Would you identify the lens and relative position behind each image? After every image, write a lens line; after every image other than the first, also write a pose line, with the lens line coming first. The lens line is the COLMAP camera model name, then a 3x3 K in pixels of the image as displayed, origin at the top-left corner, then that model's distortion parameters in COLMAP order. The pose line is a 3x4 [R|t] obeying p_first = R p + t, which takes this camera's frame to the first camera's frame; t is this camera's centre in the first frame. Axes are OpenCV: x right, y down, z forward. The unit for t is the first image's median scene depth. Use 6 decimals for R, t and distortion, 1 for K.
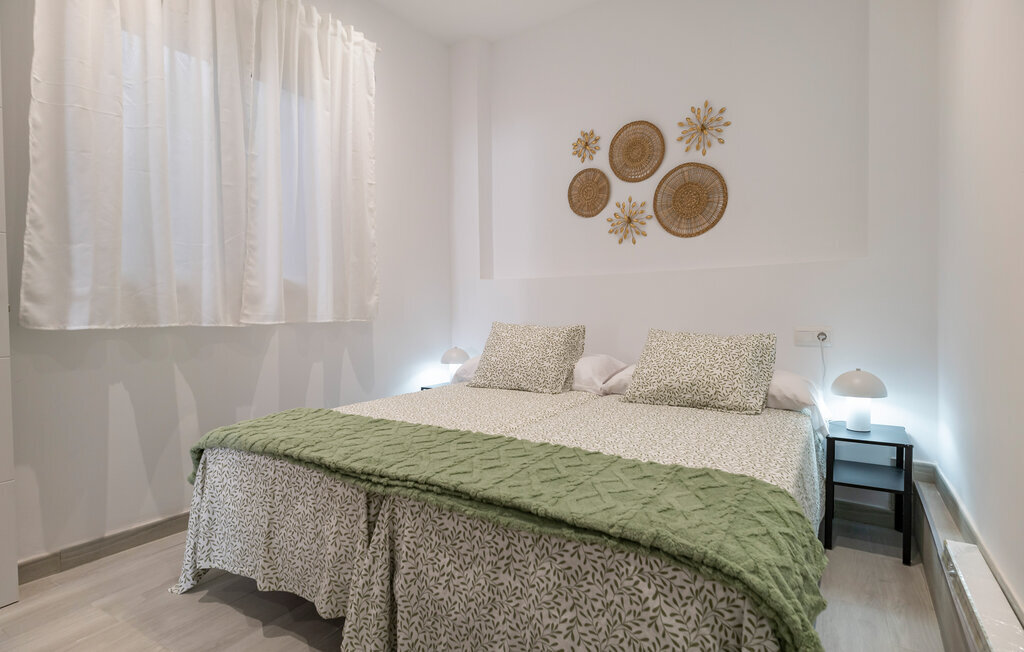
lens RADIAL K [[519.3, 0, 512.0], [0, 519.3, 326.0], [0, 0, 1]] dist [-0.011555, -0.000256]
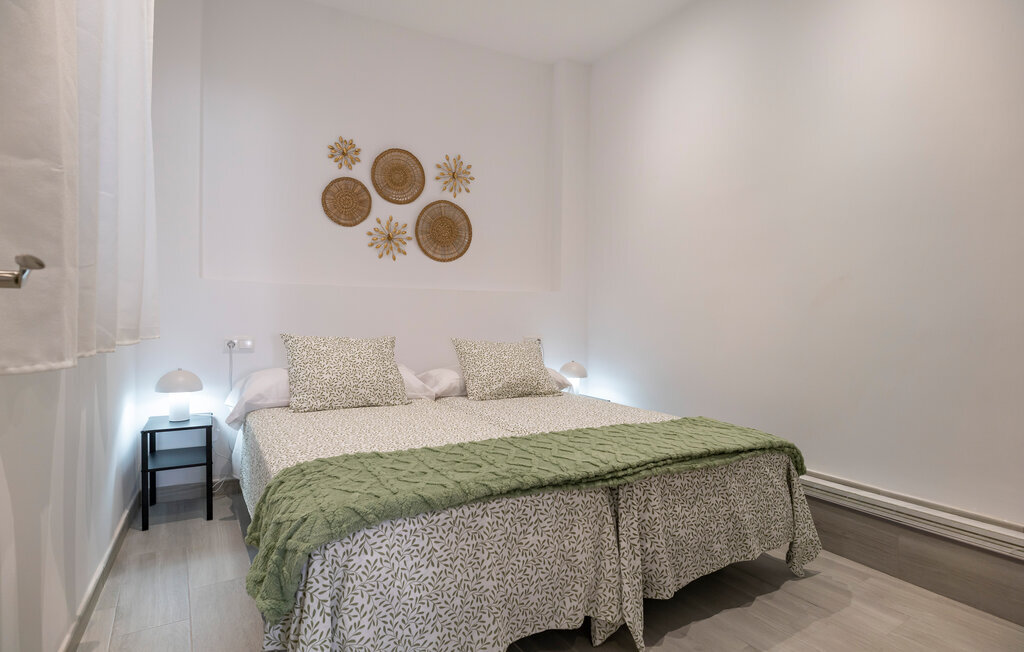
lens RADIAL K [[511.8, 0, 512.0], [0, 511.8, 326.0], [0, 0, 1]] dist [-0.003590, -0.000234]
pose [[0.470386, 0.000799, 0.882460, -0.628143], [0.006704, 0.999967, -0.004479, -0.015706], [-0.882435, 0.008023, 0.470366, 0.299500]]
